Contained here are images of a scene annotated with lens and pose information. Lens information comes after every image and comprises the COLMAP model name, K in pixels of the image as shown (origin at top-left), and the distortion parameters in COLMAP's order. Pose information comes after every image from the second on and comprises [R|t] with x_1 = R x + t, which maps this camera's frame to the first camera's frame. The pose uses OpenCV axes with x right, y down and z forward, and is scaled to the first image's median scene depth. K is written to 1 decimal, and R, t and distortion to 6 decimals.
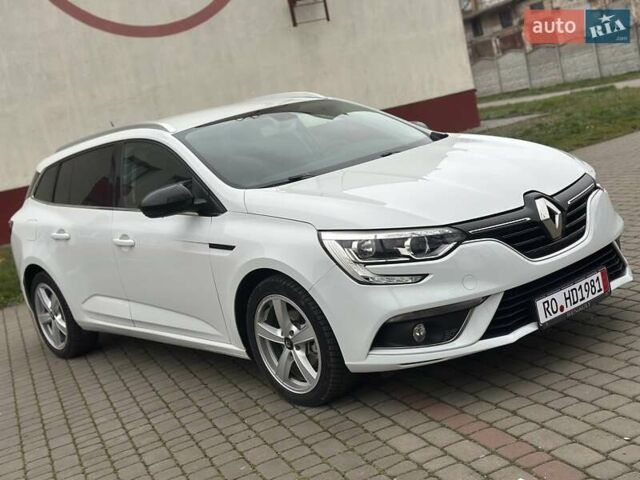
lens RADIAL K [[881.4, 0, 320.0], [0, 881.4, 240.0], [0, 0, 1]] dist [0.195628, -0.336274]
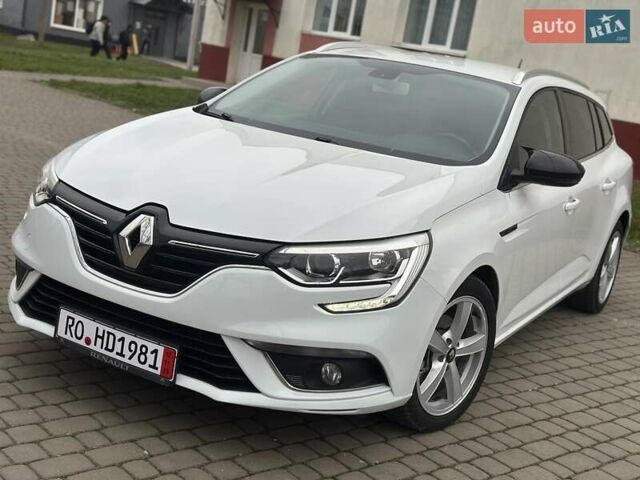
lens RADIAL K [[881.4, 0, 320.0], [0, 881.4, 240.0], [0, 0, 1]] dist [0.195628, -0.336274]
pose [[0.304172, 0.444690, -0.842455, 0.960061], [-0.367058, 0.870784, 0.327115, -0.338336], [0.879061, 0.209731, 0.428095, 0.810257]]
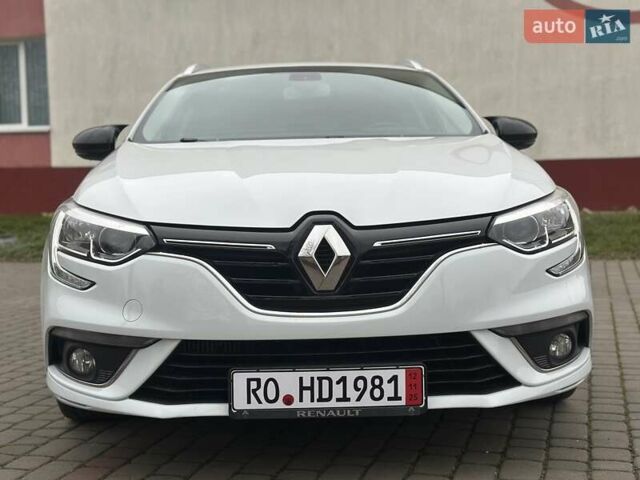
lens RADIAL K [[881.4, 0, 320.0], [0, 881.4, 240.0], [0, 0, 1]] dist [0.195628, -0.336274]
pose [[0.777416, 0.239350, -0.581666, 0.616531], [-0.237559, 0.968005, 0.080819, -0.086772], [0.582400, 0.075350, 0.809403, 0.493446]]
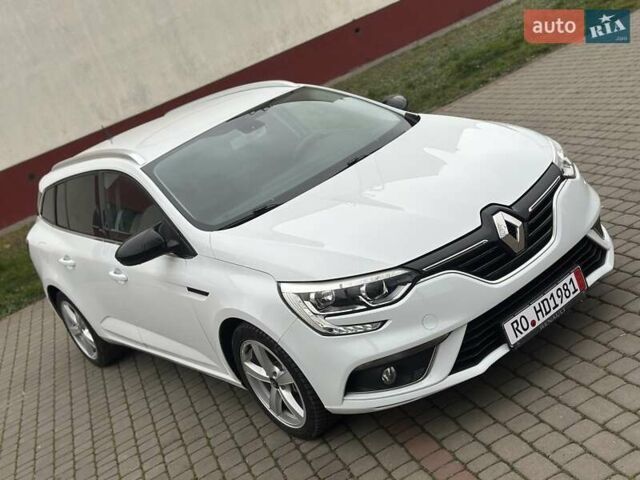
lens RADIAL K [[881.4, 0, 320.0], [0, 881.4, 240.0], [0, 0, 1]] dist [0.195628, -0.336274]
pose [[0.983527, -0.150311, -0.100400, 0.150260], [0.163489, 0.976648, 0.139389, -0.185566], [0.077104, -0.153507, 0.985135, 0.029043]]
